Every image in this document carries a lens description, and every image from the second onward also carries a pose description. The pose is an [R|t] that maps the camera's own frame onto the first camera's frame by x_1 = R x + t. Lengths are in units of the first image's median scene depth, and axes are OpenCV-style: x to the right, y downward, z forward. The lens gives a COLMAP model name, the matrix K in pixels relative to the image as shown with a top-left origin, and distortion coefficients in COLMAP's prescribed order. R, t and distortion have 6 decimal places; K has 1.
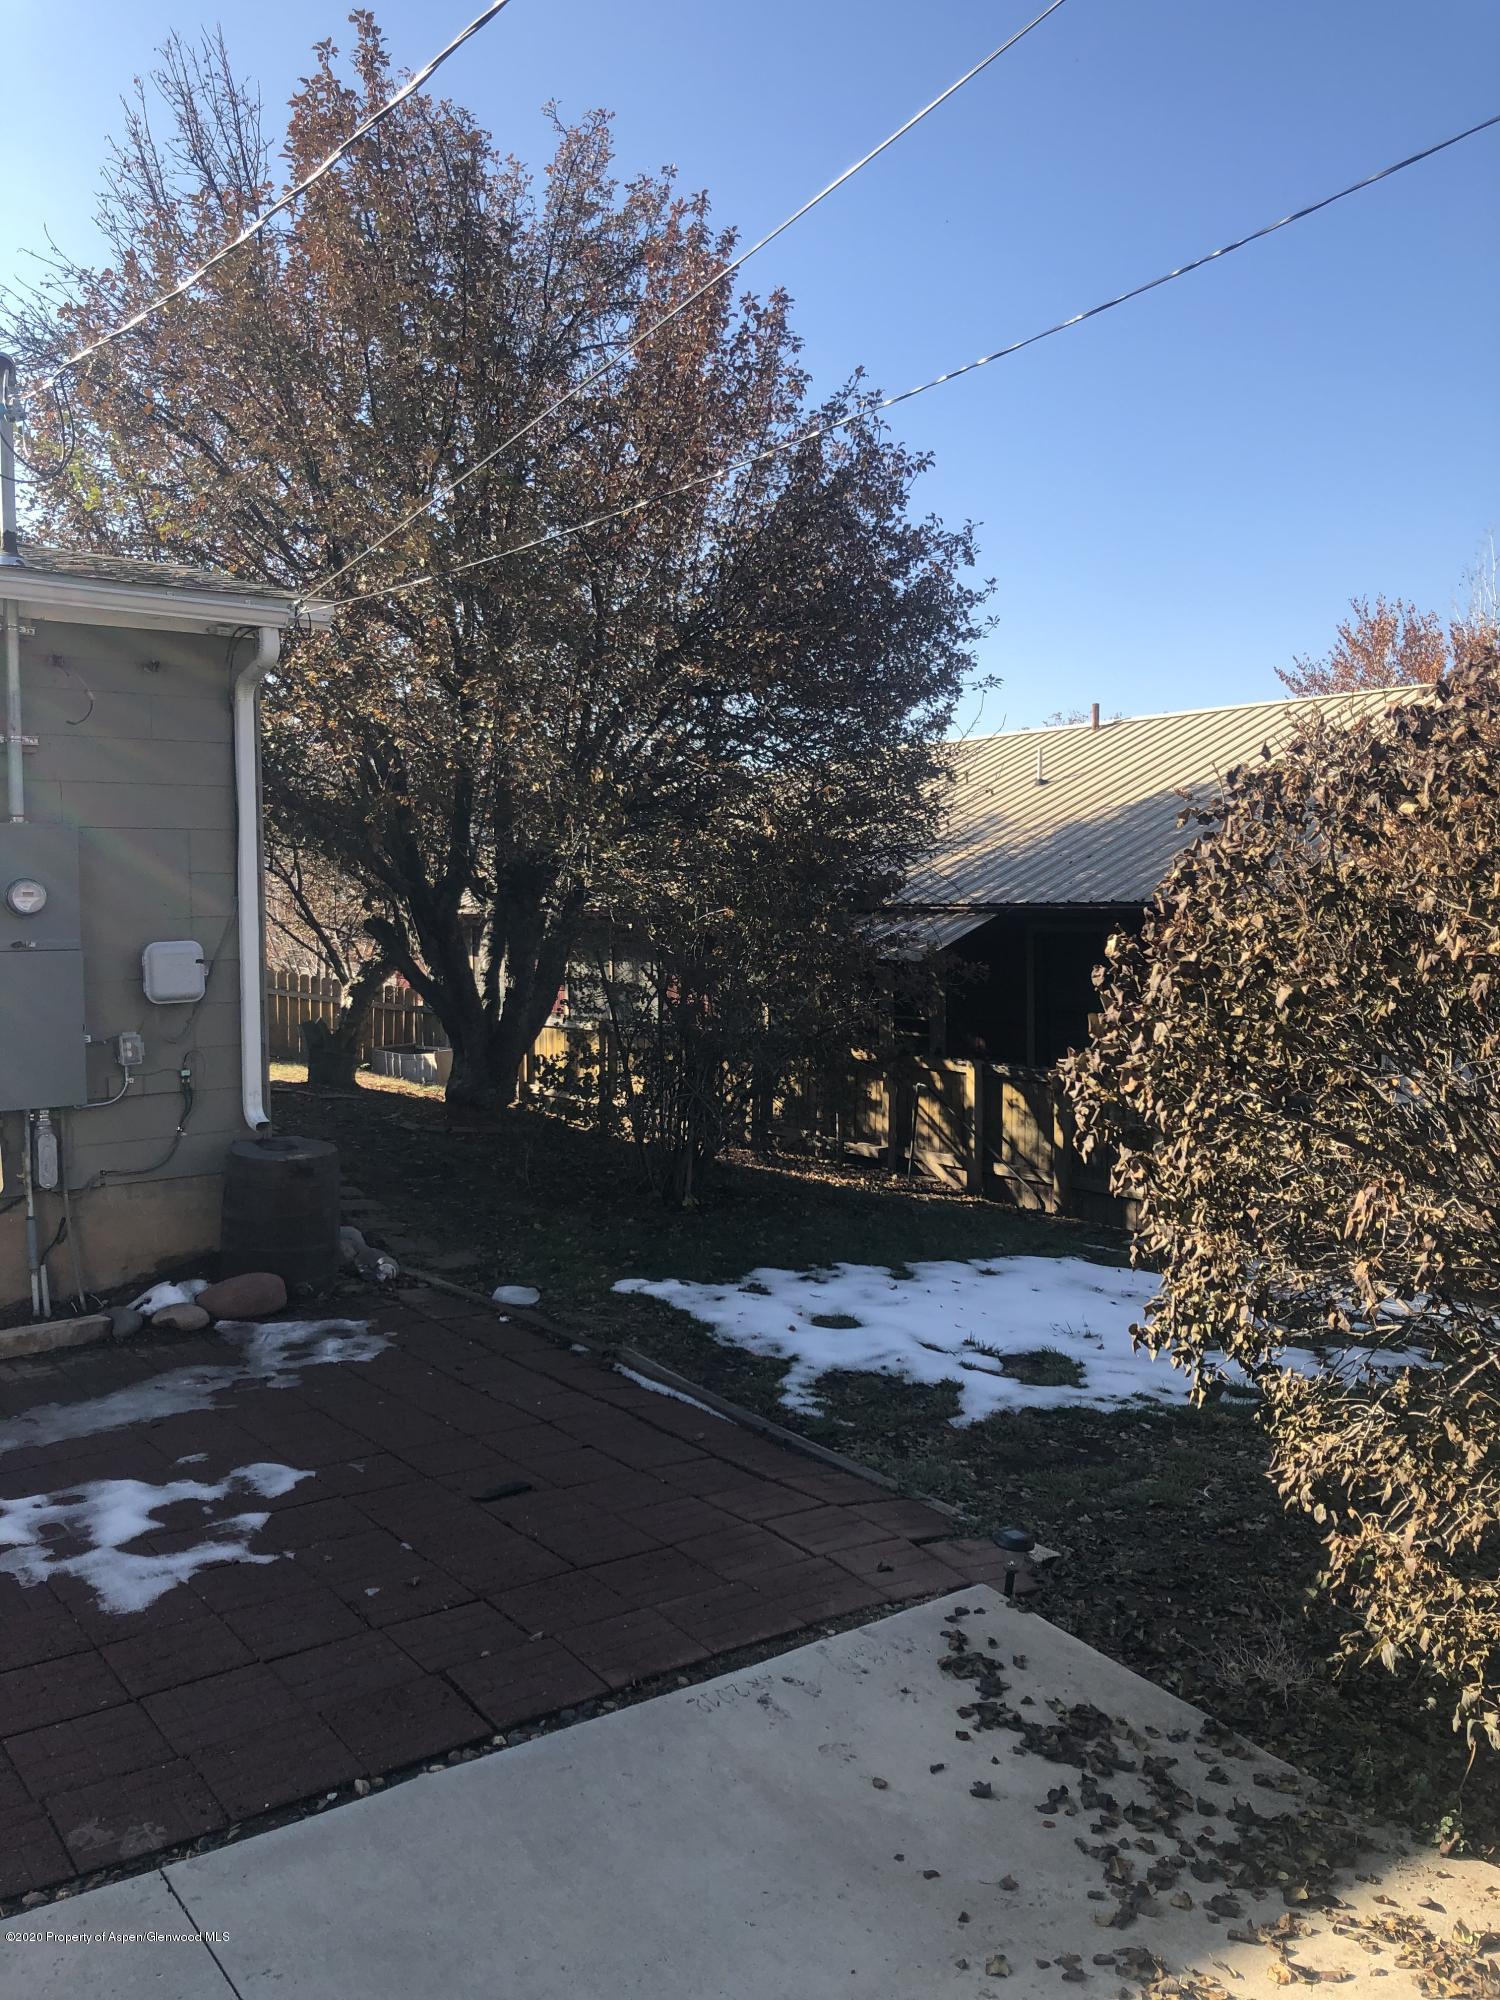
lens RADIAL K [[1636.7, 0, 753.7], [0, 1636.7, 986.7], [0, 0, 1]] dist [0.023327, -0.024300]
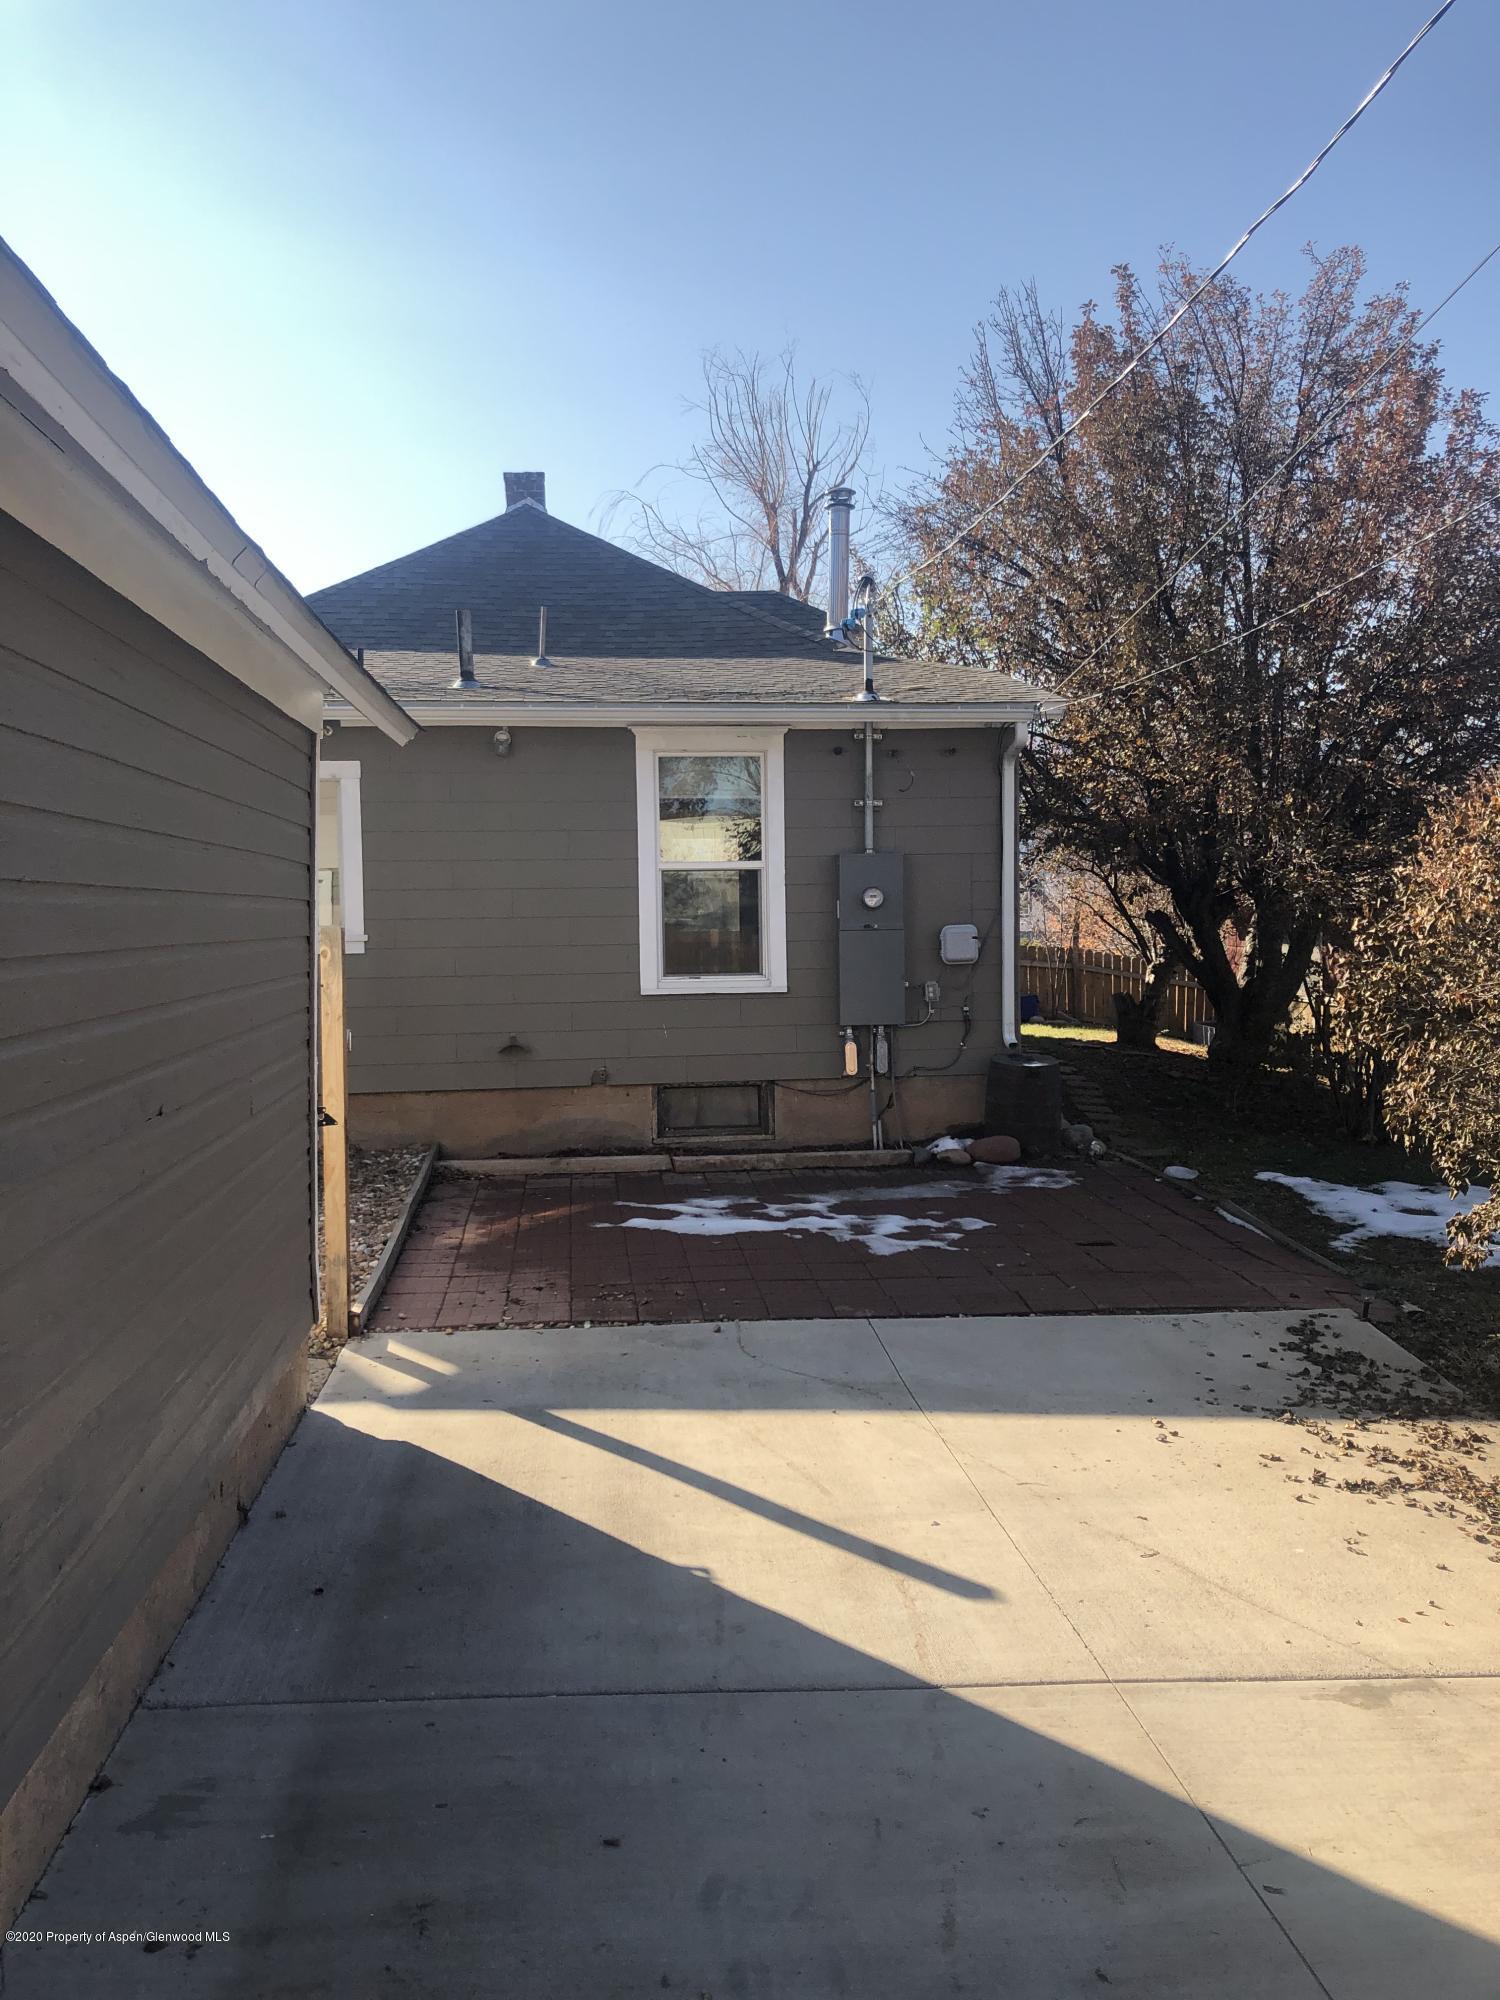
lens RADIAL K [[1636.7, 0, 747.5], [0, 1636.7, 1000.8], [0, 0, 1]] dist [0.023327, -0.024300]
pose [[0.854308, 0.028150, -0.519005, 0.307296], [-0.021539, 0.999592, 0.018762, 0.021515], [0.519321, -0.004850, 0.854565, -0.478445]]
